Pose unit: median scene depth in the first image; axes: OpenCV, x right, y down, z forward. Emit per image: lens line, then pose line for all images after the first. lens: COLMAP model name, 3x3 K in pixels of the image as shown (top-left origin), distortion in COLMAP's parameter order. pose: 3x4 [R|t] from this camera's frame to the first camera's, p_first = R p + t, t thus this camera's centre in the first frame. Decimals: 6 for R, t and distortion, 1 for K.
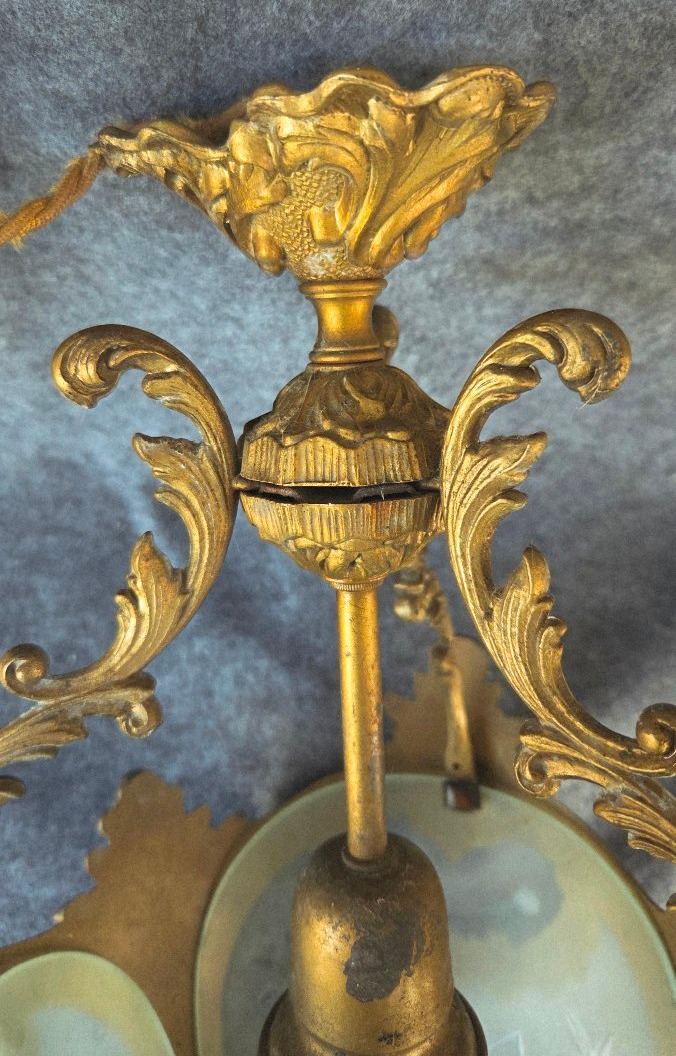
lens RADIAL K [[871.2, 0, 325.3], [0, 871.2, 467.0], [0, 0, 1]] dist [0.011597, -0.010204]
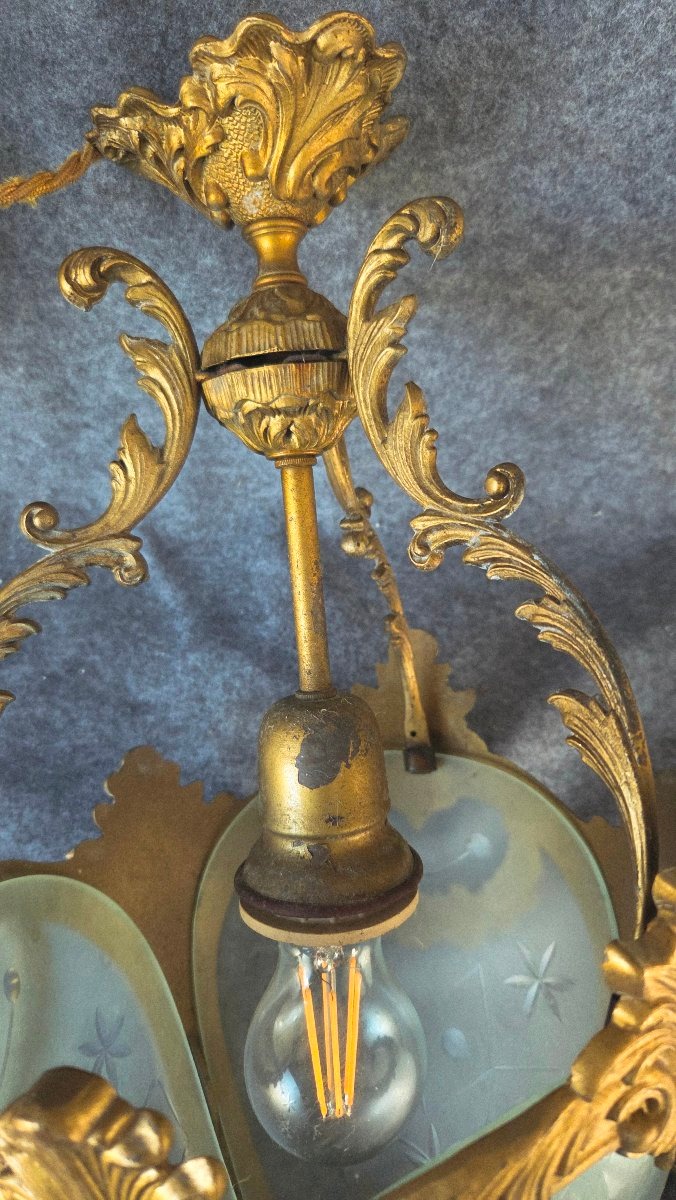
lens RADIAL K [[852.0, 0, 338.0], [0, 852.0, 600.0], [0, 0, 1]] dist [0.041516, -0.051368]
pose [[0.999265, -0.037860, 0.006037, 0.089288], [0.038274, 0.994276, -0.099750, 0.495663], [-0.002225, 0.099908, 0.994994, -0.264581]]
